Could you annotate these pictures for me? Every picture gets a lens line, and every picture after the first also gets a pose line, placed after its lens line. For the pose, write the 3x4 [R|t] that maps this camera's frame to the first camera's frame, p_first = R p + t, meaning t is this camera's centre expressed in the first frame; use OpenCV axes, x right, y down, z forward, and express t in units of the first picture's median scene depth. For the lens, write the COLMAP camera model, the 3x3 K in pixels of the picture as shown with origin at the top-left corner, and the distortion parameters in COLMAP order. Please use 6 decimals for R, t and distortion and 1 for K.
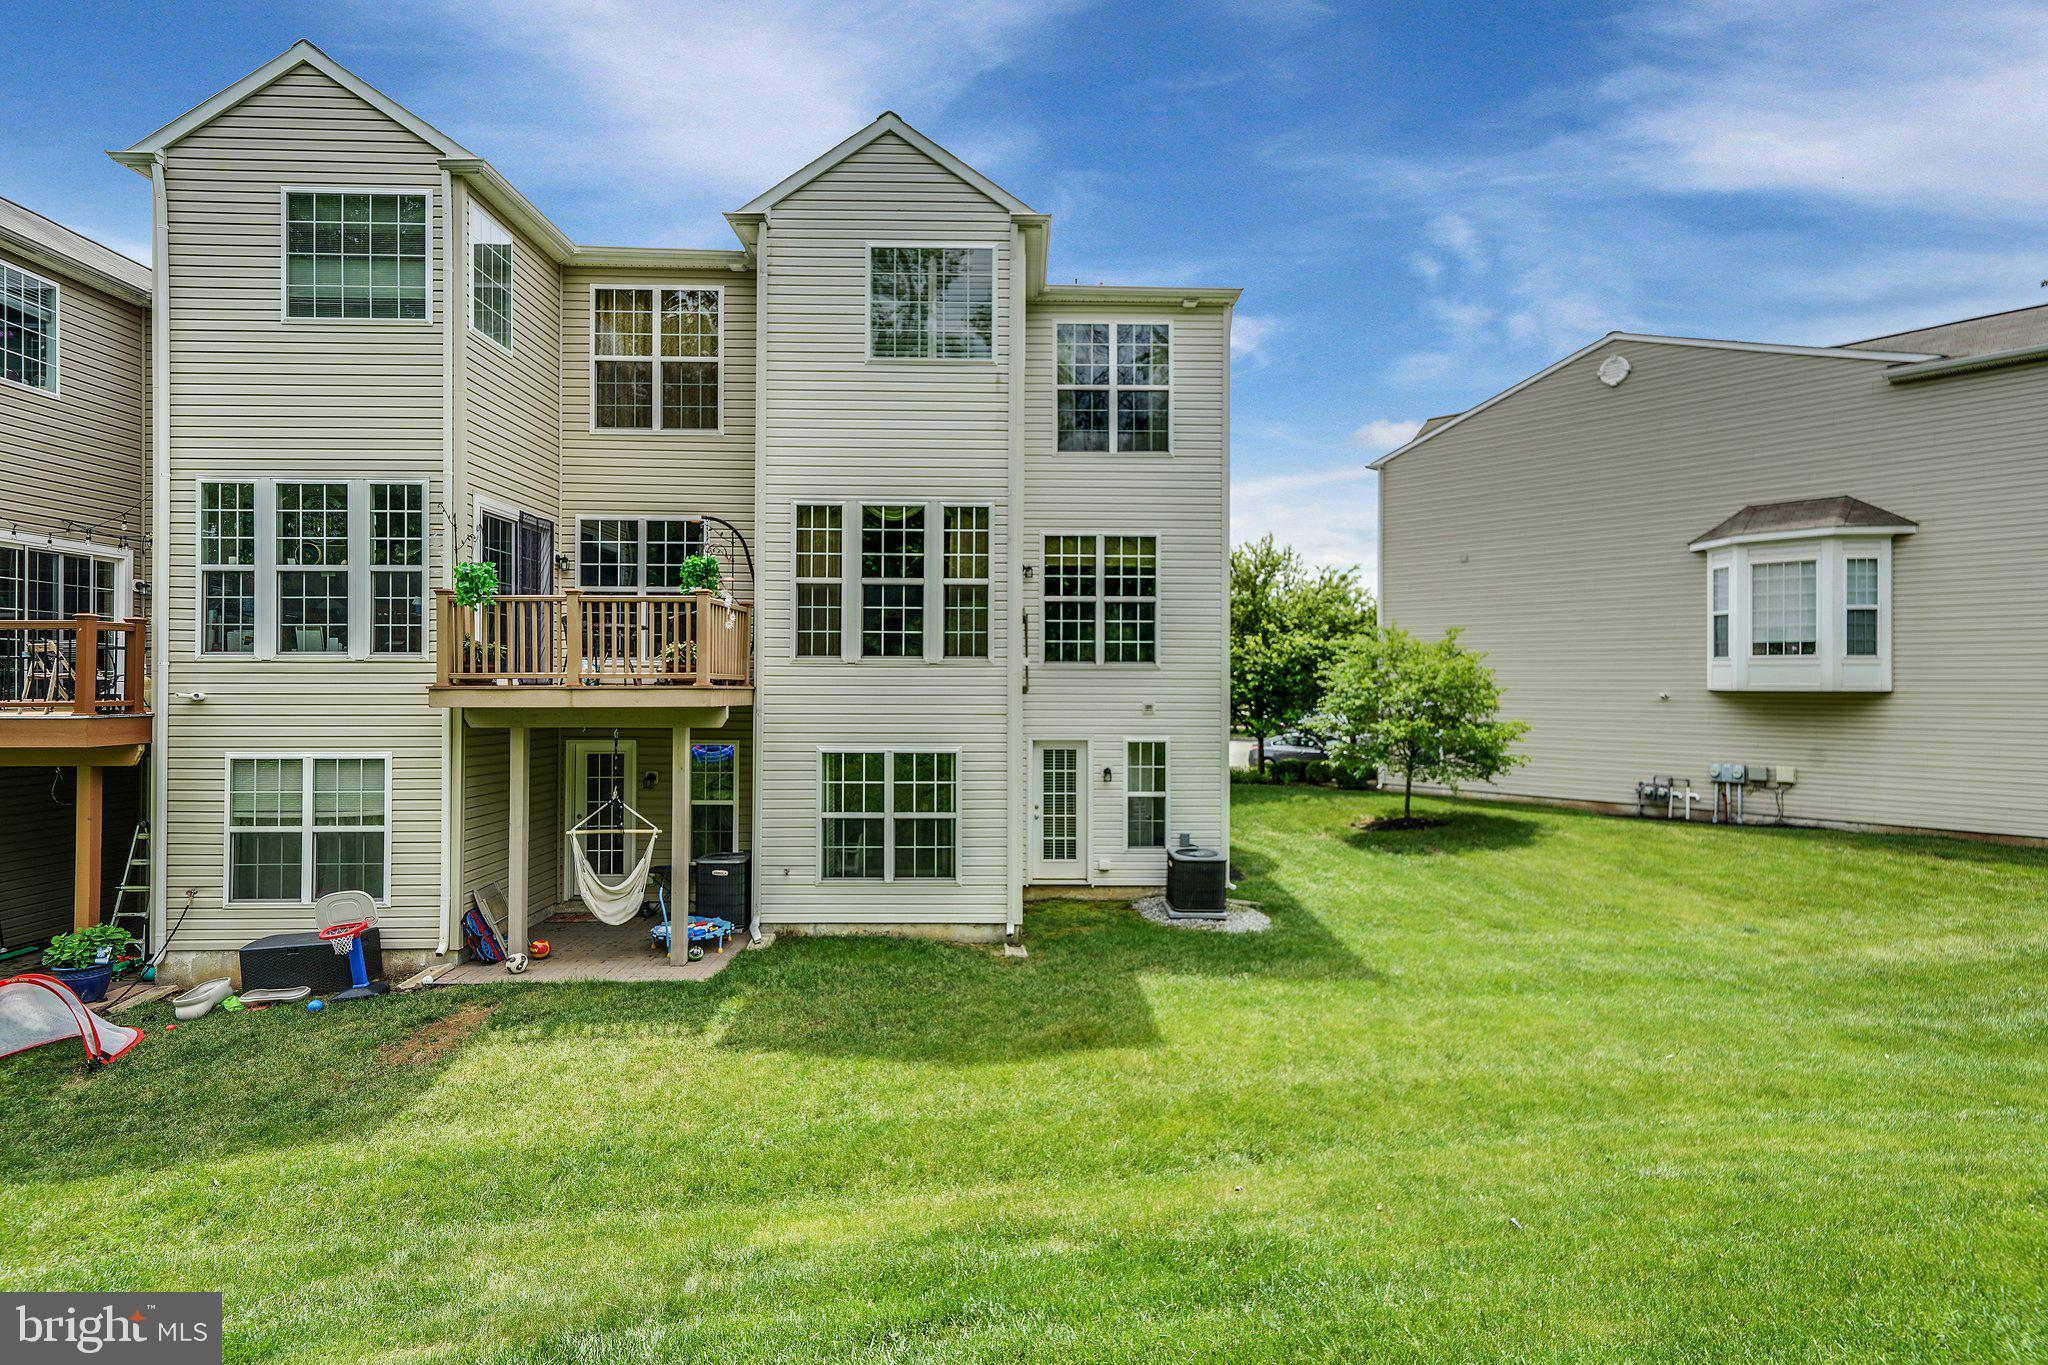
lens RADIAL K [[1074.7, 0, 1025.9], [0, 1074.7, 672.1], [0, 0, 1]] dist [0.002278, 0.000907]
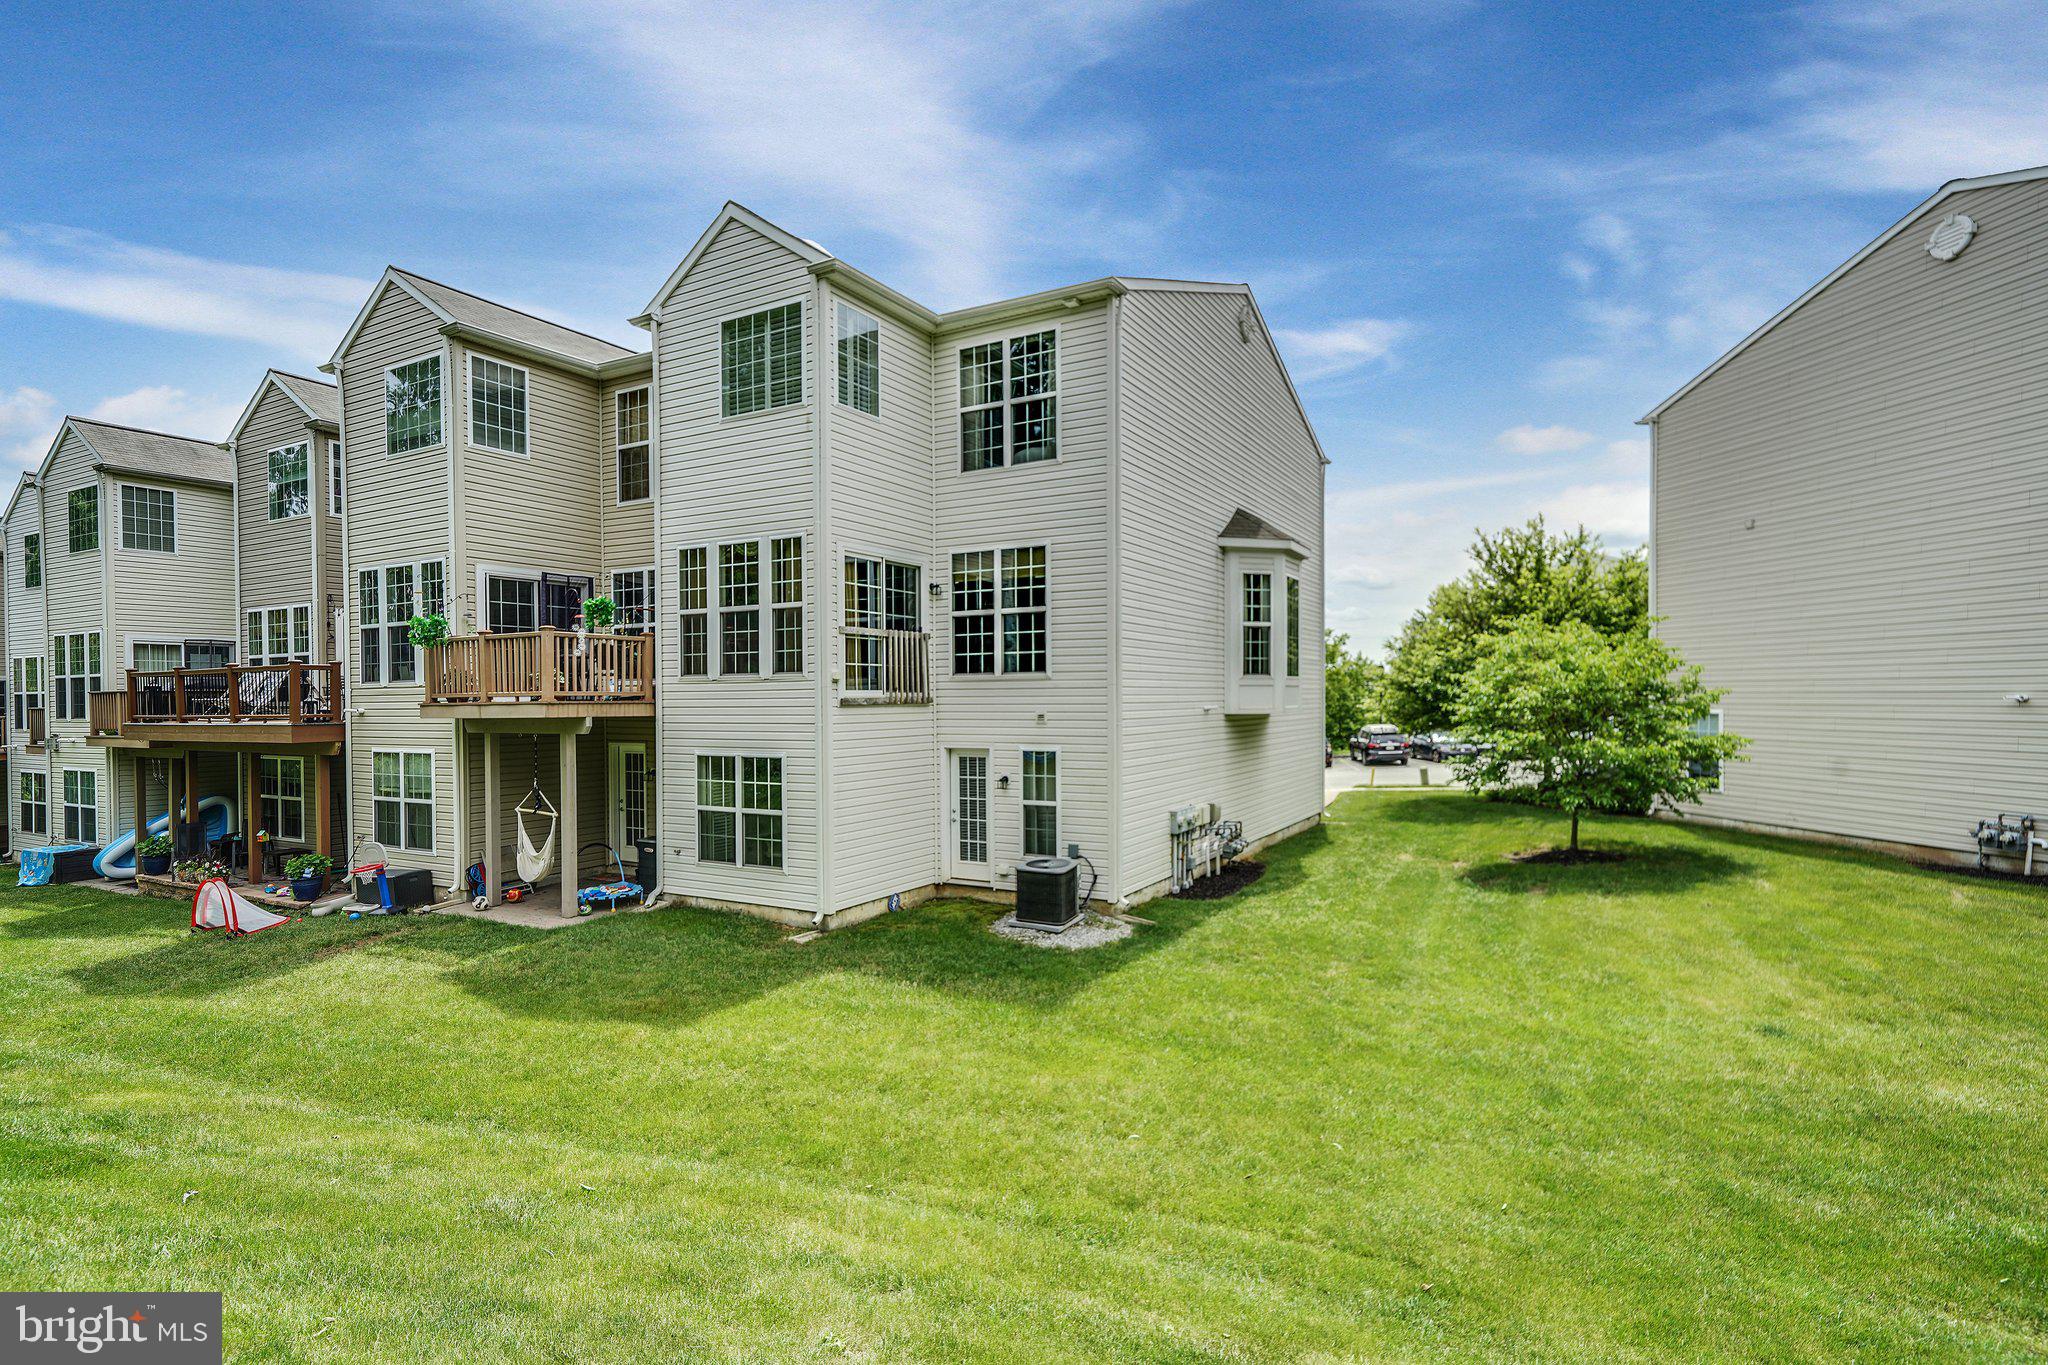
lens RADIAL K [[1004.5, 0, 1026.6], [0, 1004.5, 700.8], [0, 0, 1]] dist [0.003462, 0.000364]
pose [[0.860100, -0.007740, -0.510067, 0.642378], [0.018392, 0.999705, 0.015843, 0.002945], [0.509794, -0.023008, 0.859989, 0.206601]]
